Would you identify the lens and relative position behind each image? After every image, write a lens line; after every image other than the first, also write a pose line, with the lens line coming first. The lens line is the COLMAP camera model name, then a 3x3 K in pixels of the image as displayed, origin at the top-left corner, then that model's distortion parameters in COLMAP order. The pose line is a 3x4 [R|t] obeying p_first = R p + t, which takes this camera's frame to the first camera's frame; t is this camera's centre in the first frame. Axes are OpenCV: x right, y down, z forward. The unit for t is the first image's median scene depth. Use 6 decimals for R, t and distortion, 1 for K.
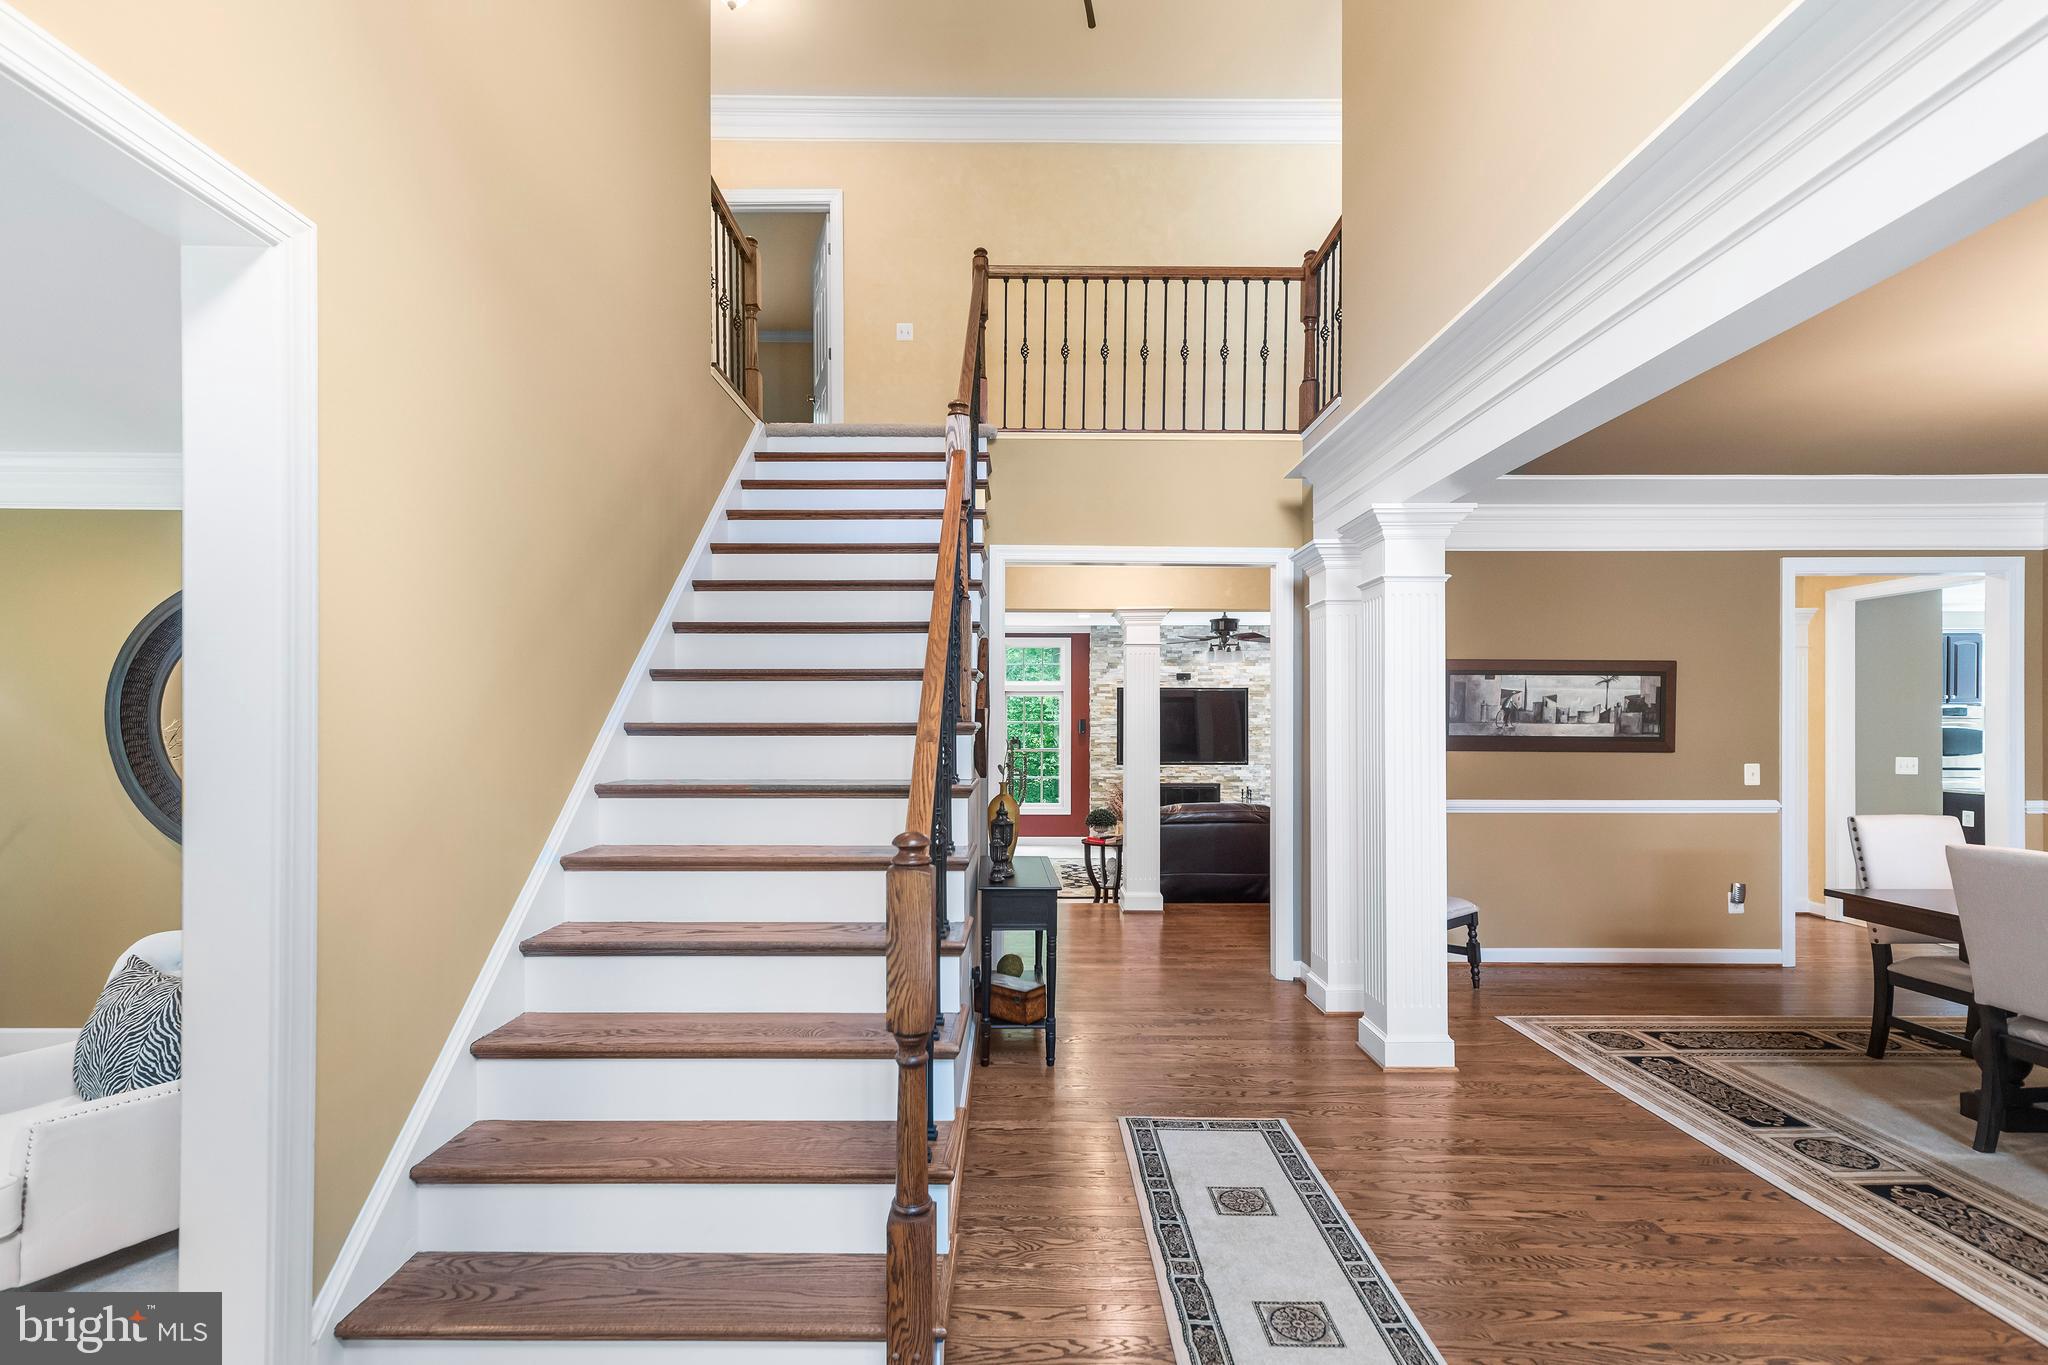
lens RADIAL K [[905.2, 0, 1021.7], [0, 905.2, 714.8], [0, 0, 1]] dist [0.003820, 0.000162]
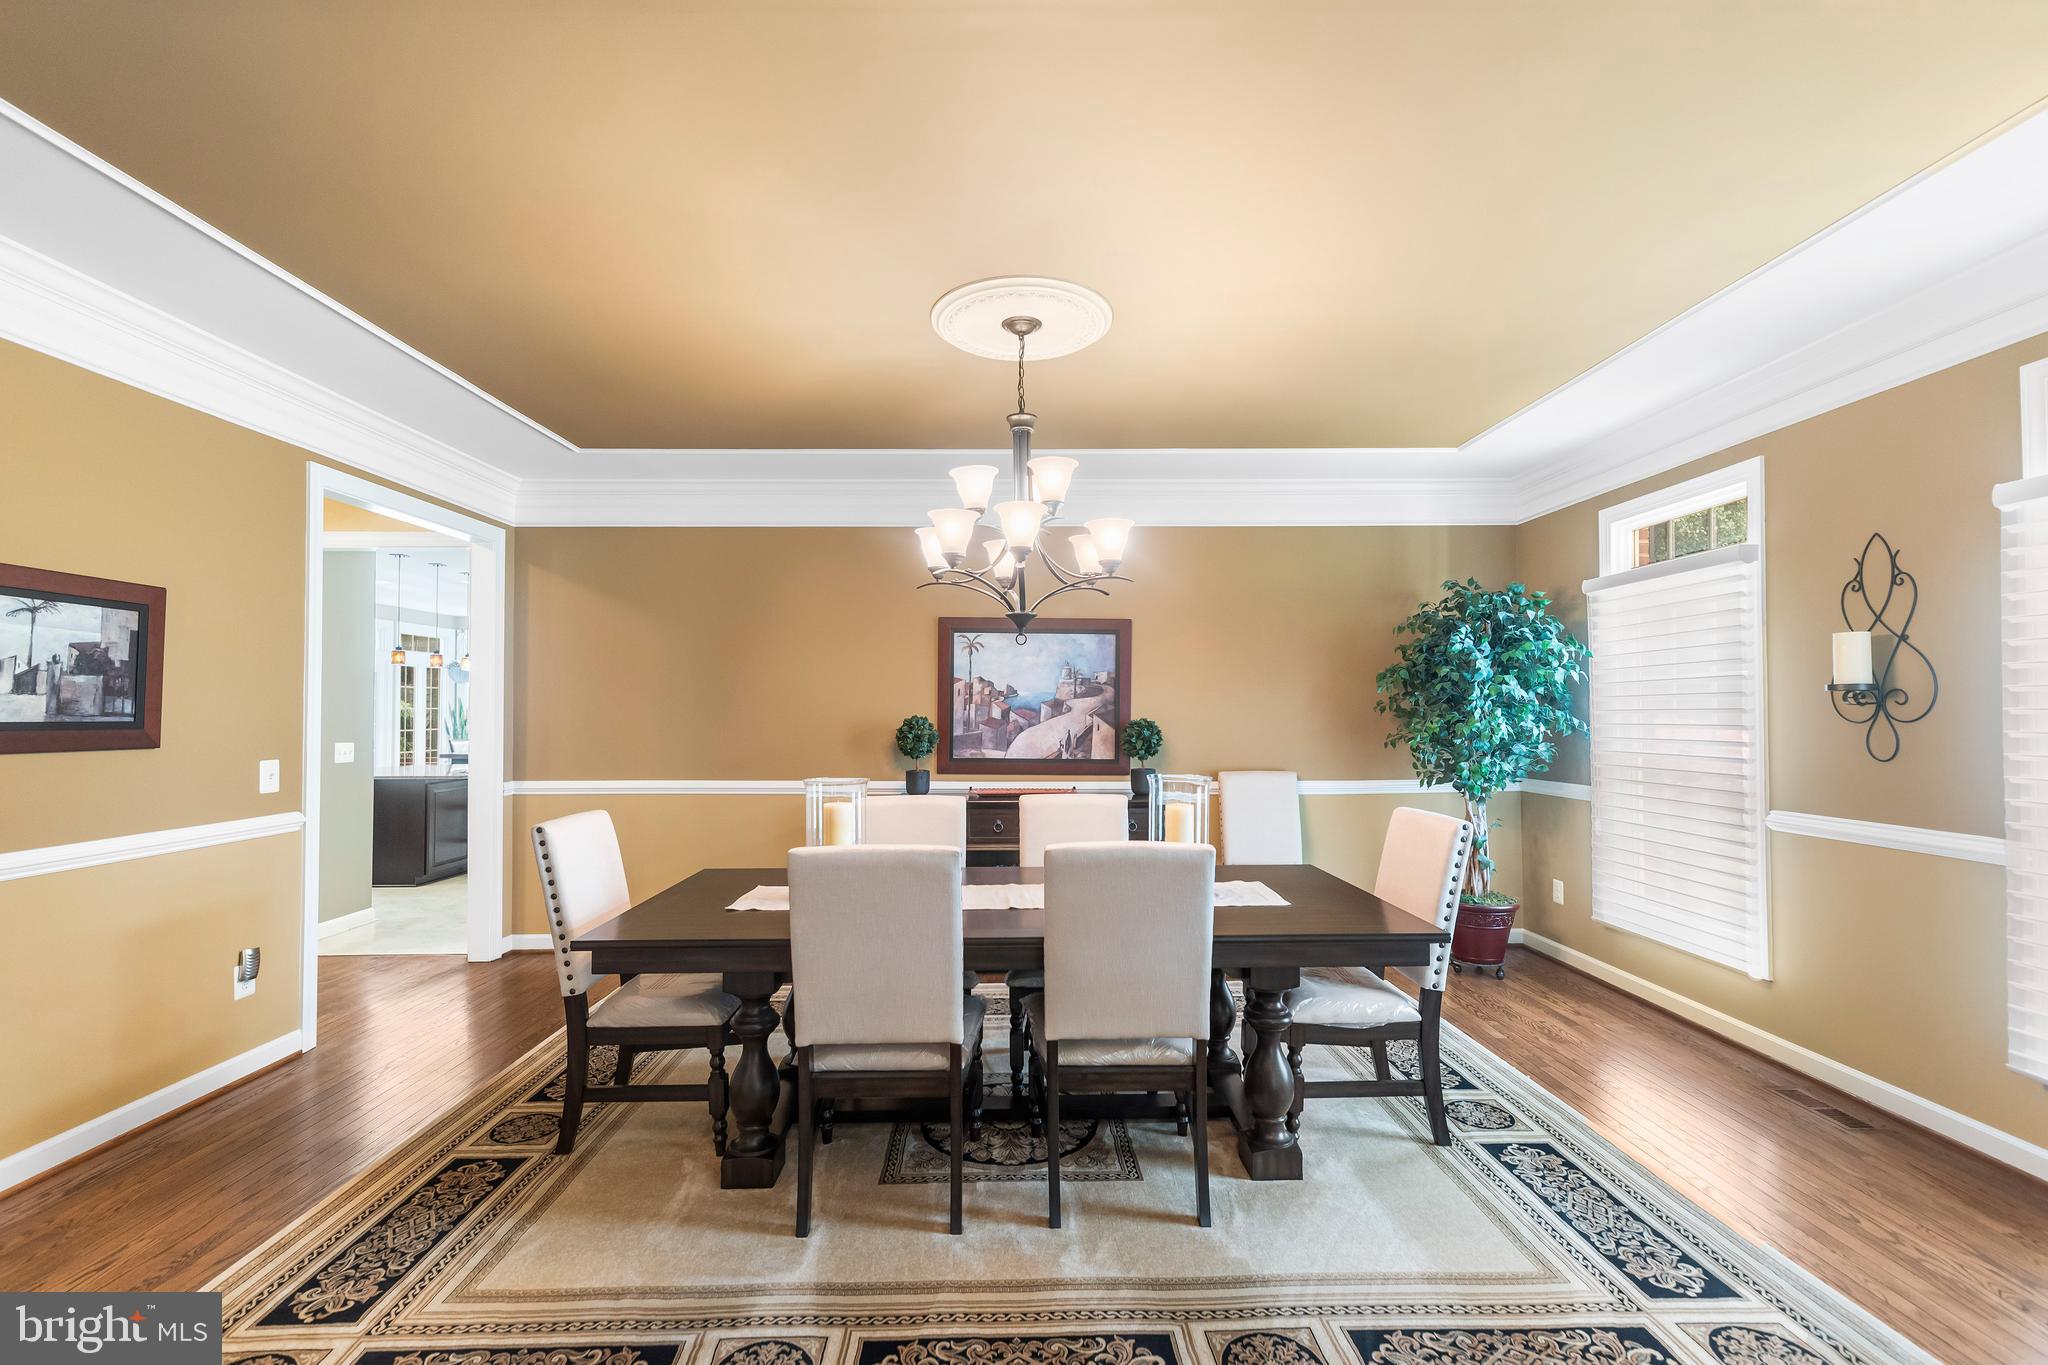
lens RADIAL K [[899.3, 0, 1023.5], [0, 899.3, 697.8], [0, 0, 1]] dist [0.011941, -0.000238]
pose [[0.000316, 0.013591, 0.999908, 0.148087], [-0.009480, 0.999863, -0.013588, 0.012550], [-0.999955, -0.009474, 0.000444, 0.457385]]
